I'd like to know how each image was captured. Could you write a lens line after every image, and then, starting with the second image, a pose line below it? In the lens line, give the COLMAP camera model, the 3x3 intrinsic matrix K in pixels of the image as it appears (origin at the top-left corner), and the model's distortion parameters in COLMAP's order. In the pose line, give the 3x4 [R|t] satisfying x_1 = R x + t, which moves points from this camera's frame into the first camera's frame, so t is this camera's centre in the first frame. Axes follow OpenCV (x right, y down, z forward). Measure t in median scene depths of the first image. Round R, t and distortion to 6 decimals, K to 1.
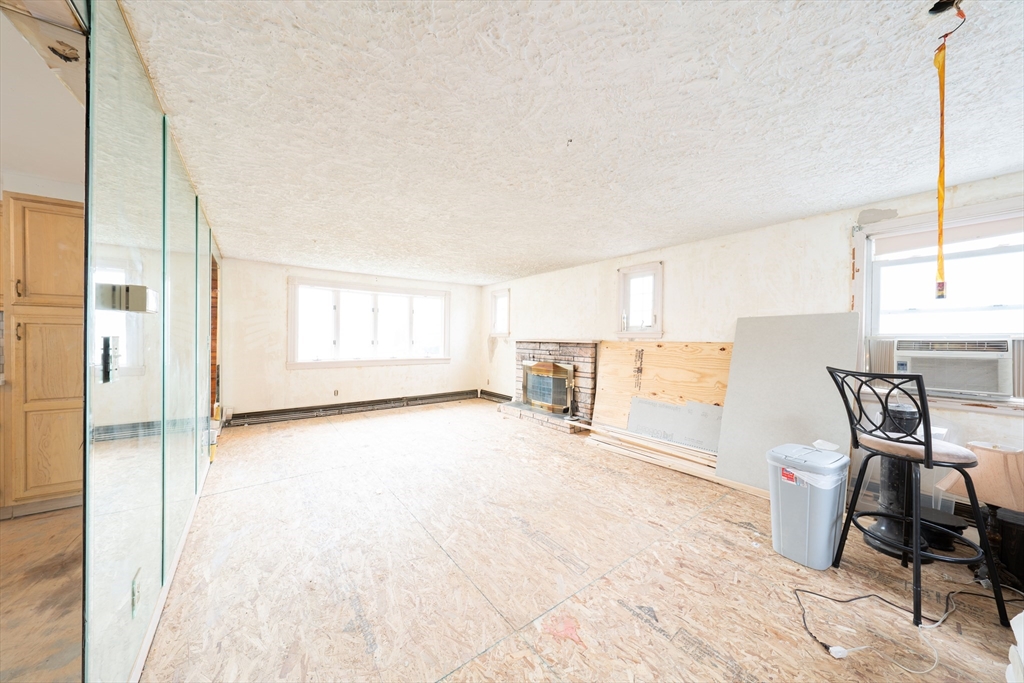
lens RADIAL K [[343.0, 0, 512.0], [0, 343.0, 341.5], [0, 0, 1]] dist [-0.002007, 0.000142]
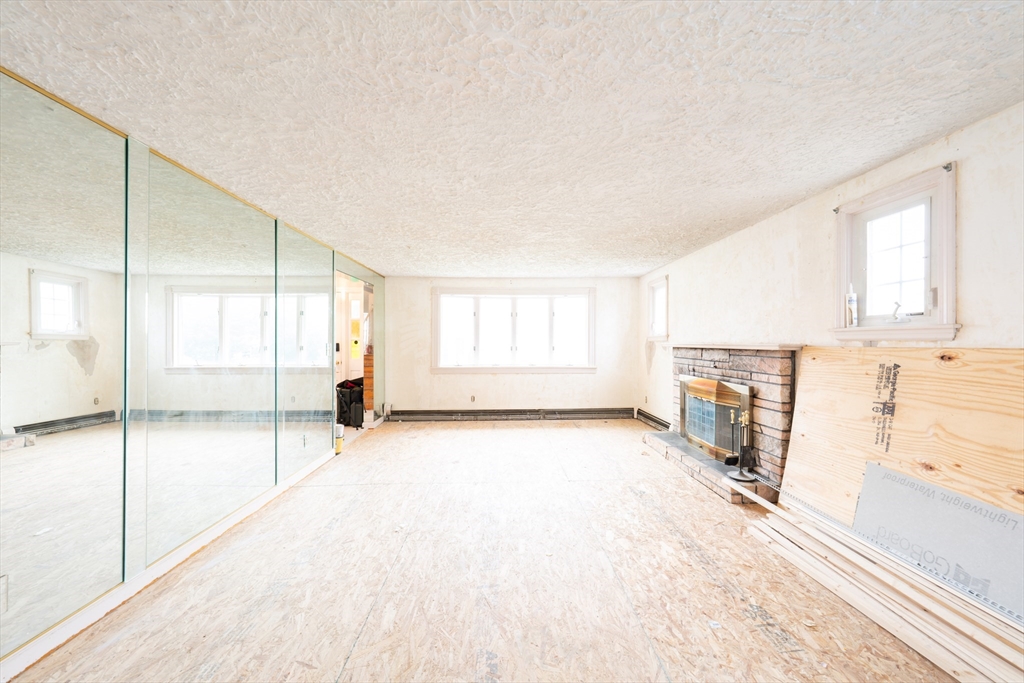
lens RADIAL K [[346.3, 0, 512.0], [0, 346.3, 341.5], [0, 0, 1]] dist [-0.003320, -0.000058]
pose [[0.818690, -0.011181, -0.574126, 0.192904], [0.002158, 0.999863, -0.016395, -0.001168], [0.574231, 0.012183, 0.818603, 0.273822]]
